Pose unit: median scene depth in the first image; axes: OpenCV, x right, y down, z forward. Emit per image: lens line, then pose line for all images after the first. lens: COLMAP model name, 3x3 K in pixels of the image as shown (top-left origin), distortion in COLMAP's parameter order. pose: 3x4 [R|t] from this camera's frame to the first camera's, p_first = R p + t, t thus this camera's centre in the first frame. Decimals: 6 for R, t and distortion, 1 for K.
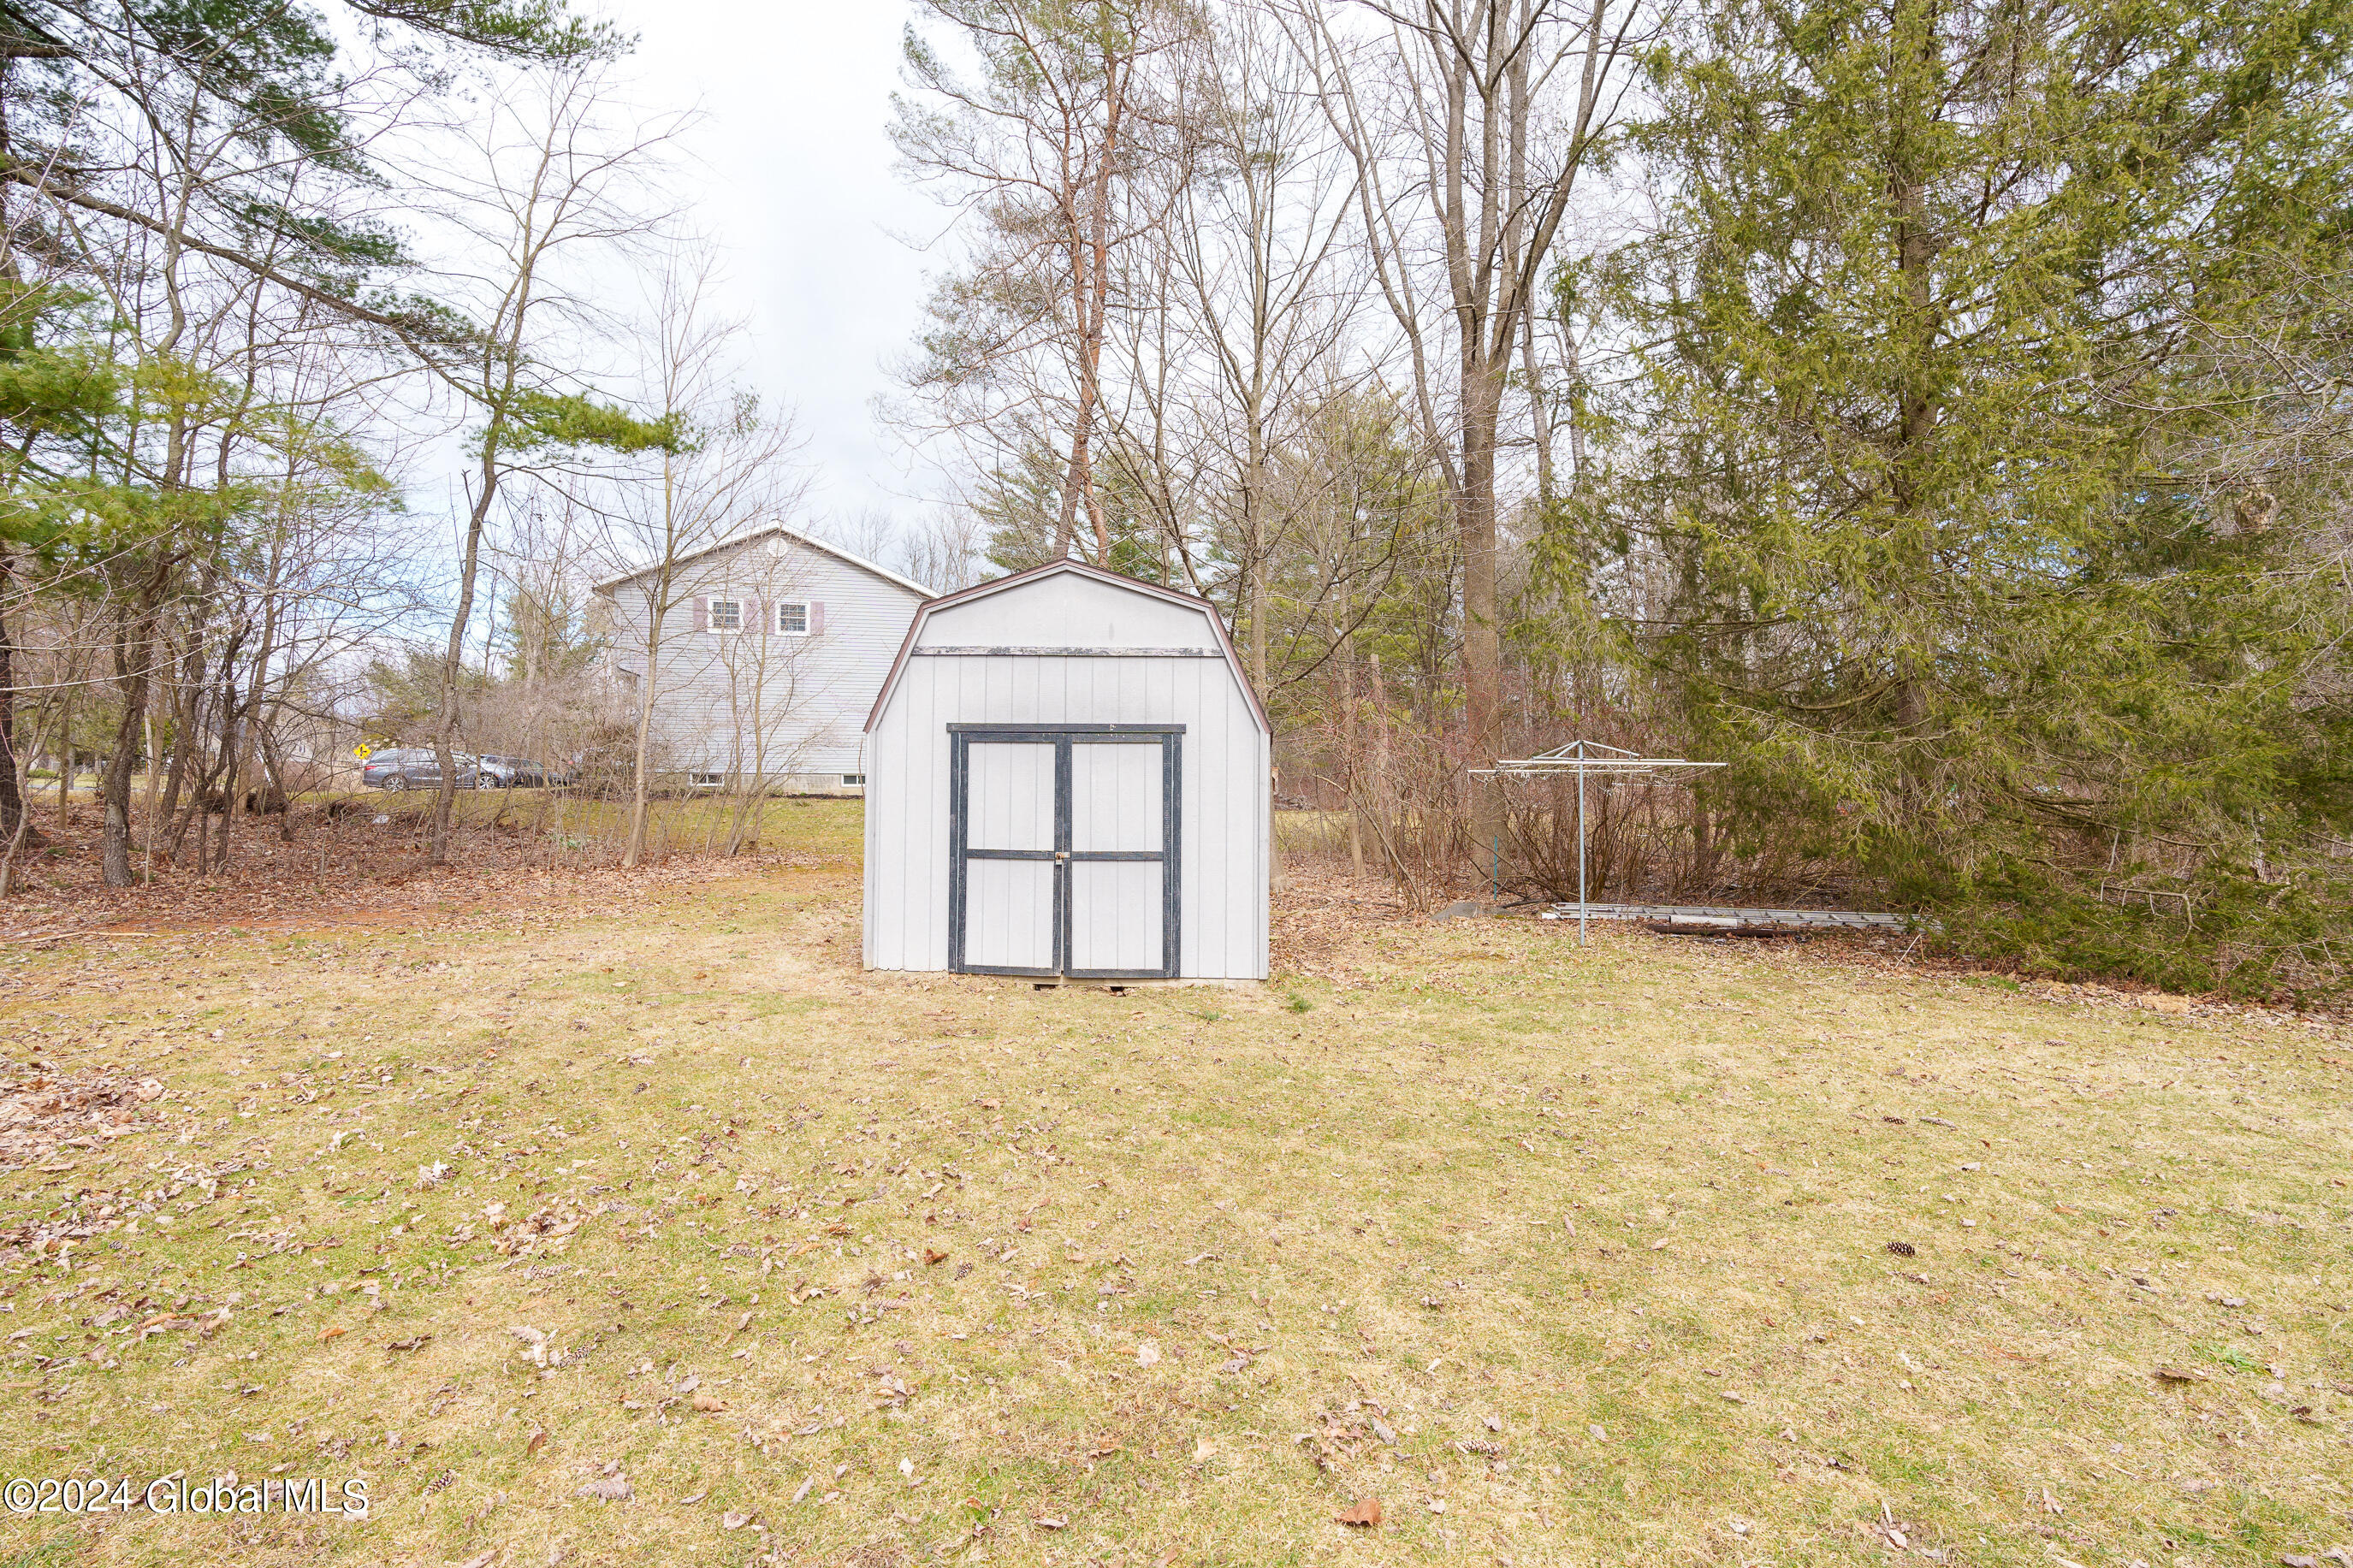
lens RADIAL K [[1090.6, 0, 1173.4], [0, 1090.6, 797.0], [0, 0, 1]] dist [-0.001189, 0.000838]
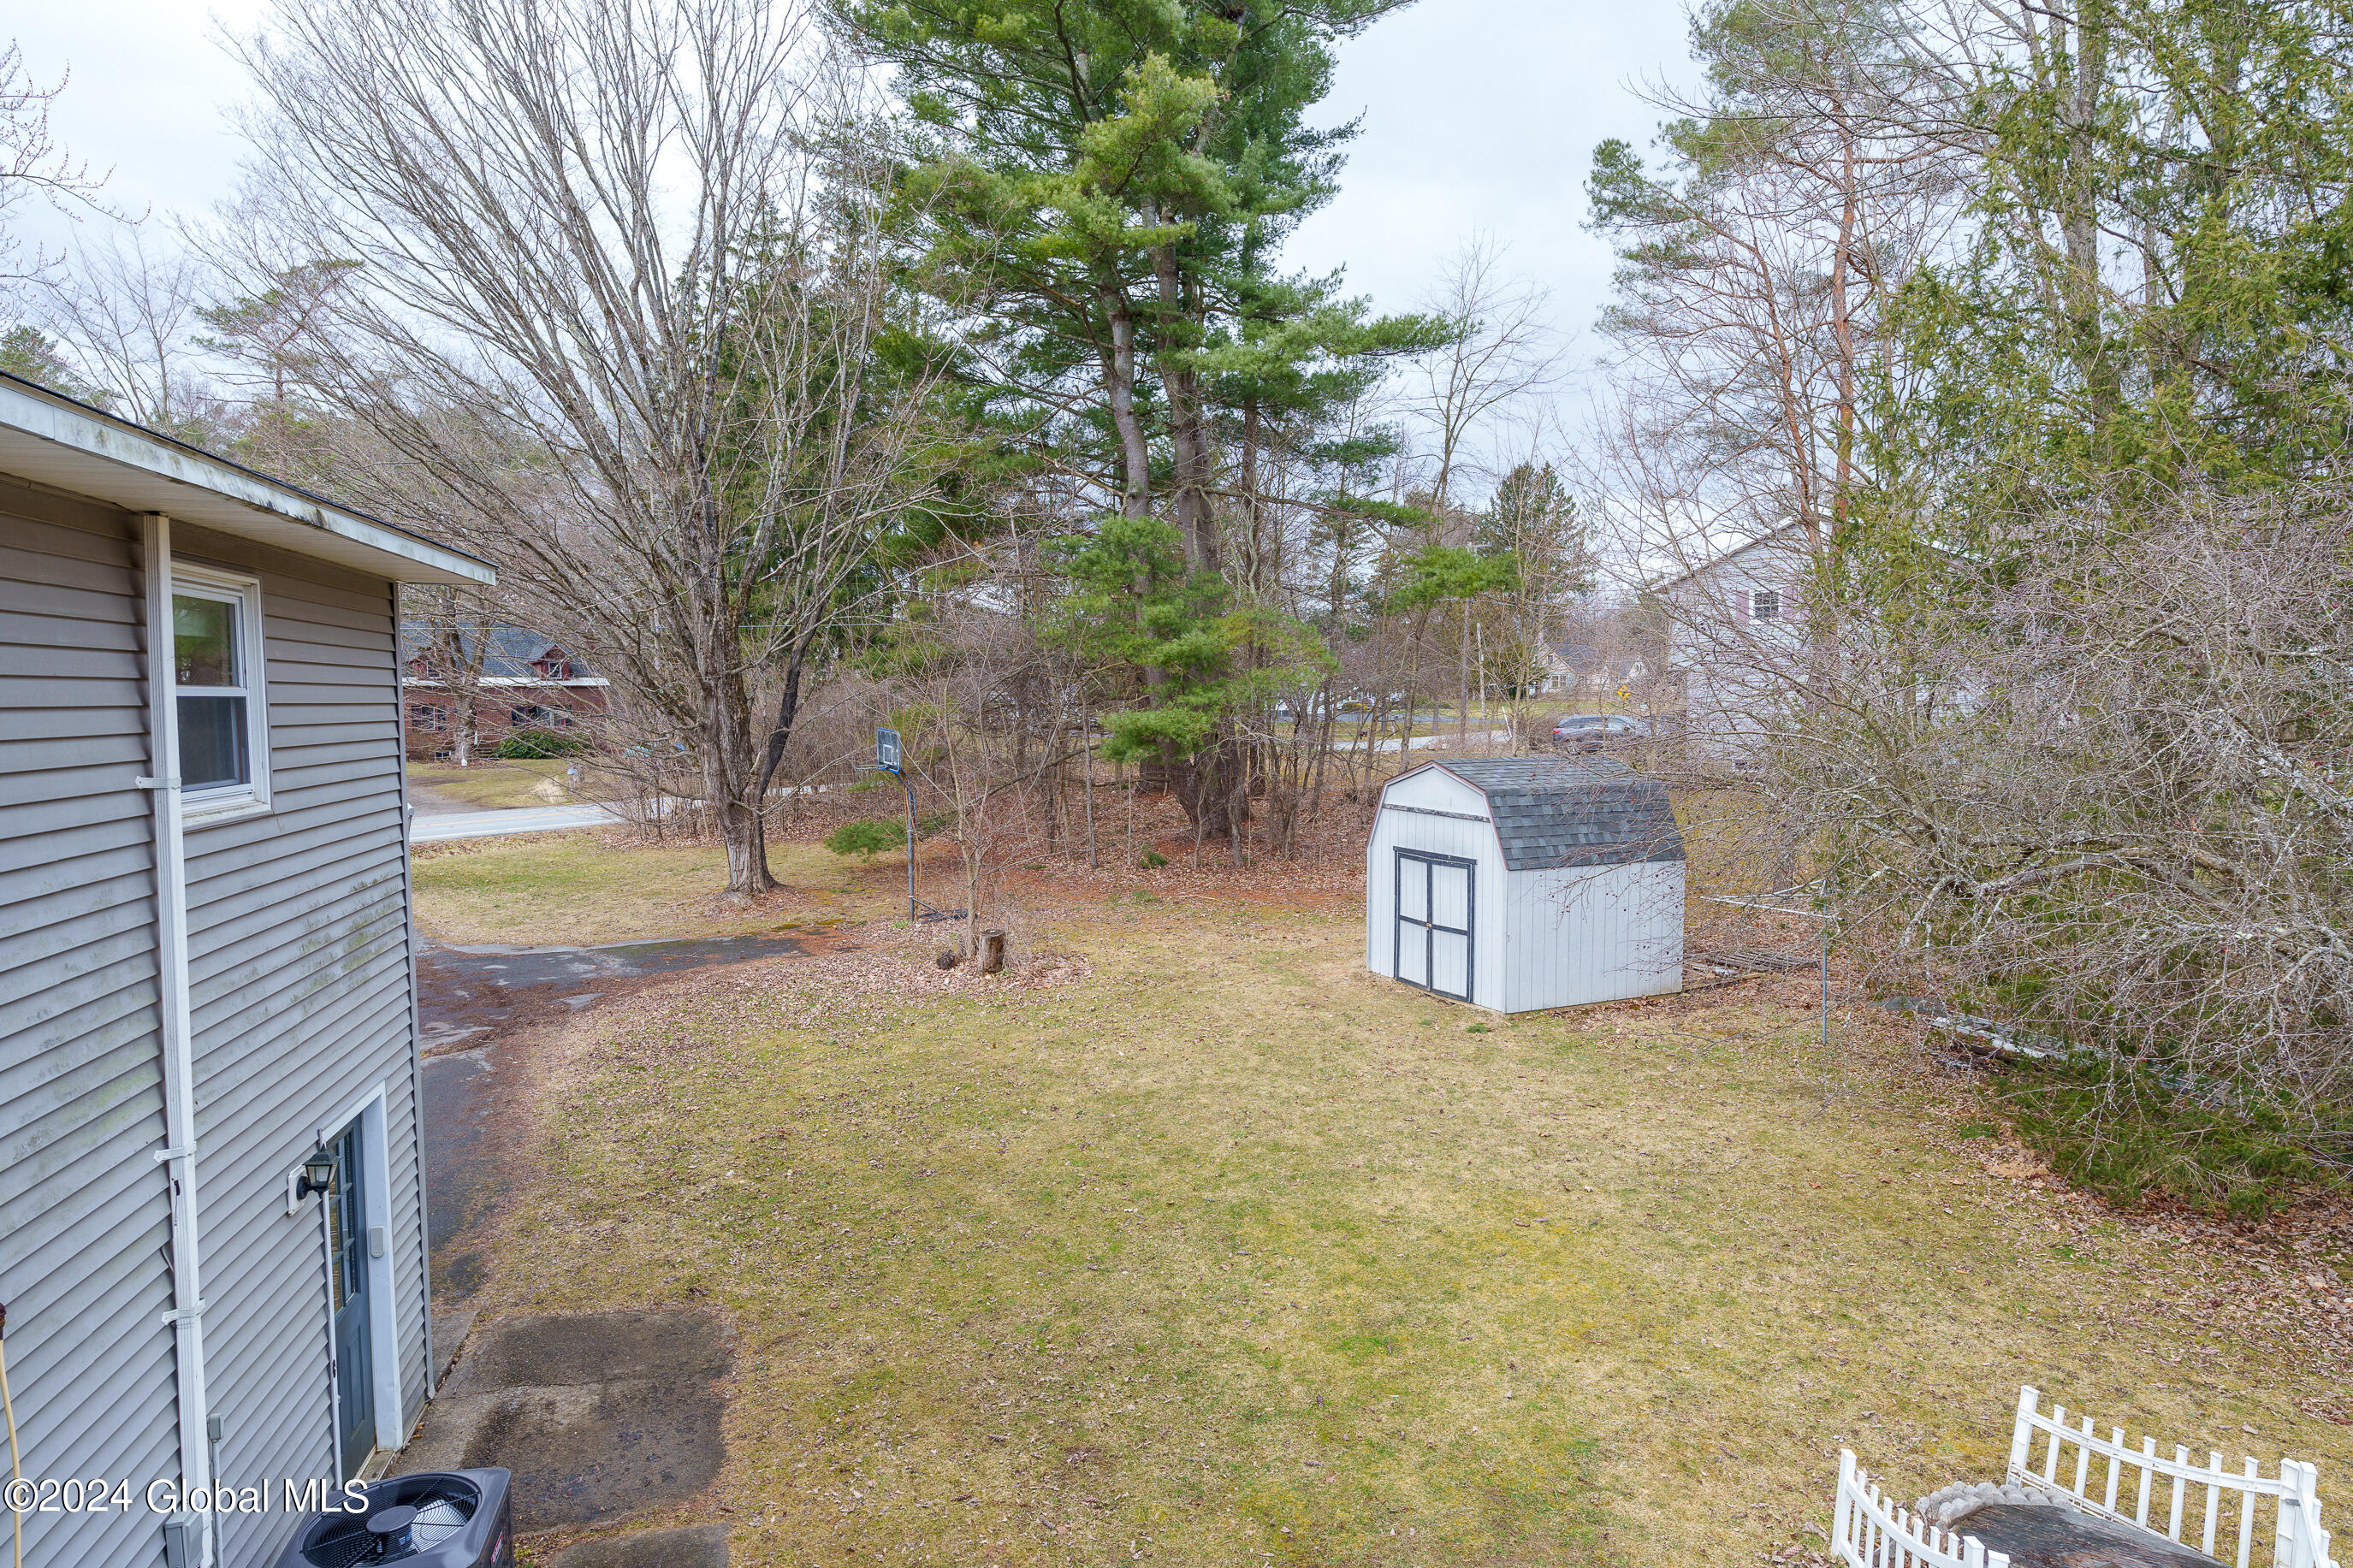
lens RADIAL K [[1398.5, 0, 1184.0], [0, 1398.5, 798.2], [0, 0, 1]] dist [0.006281, -0.000063]
pose [[0.515119, 0.051310, -0.855582, 1.652454], [0.018012, 0.997338, 0.070656, -0.325700], [0.856930, -0.051807, 0.512823, -0.519849]]
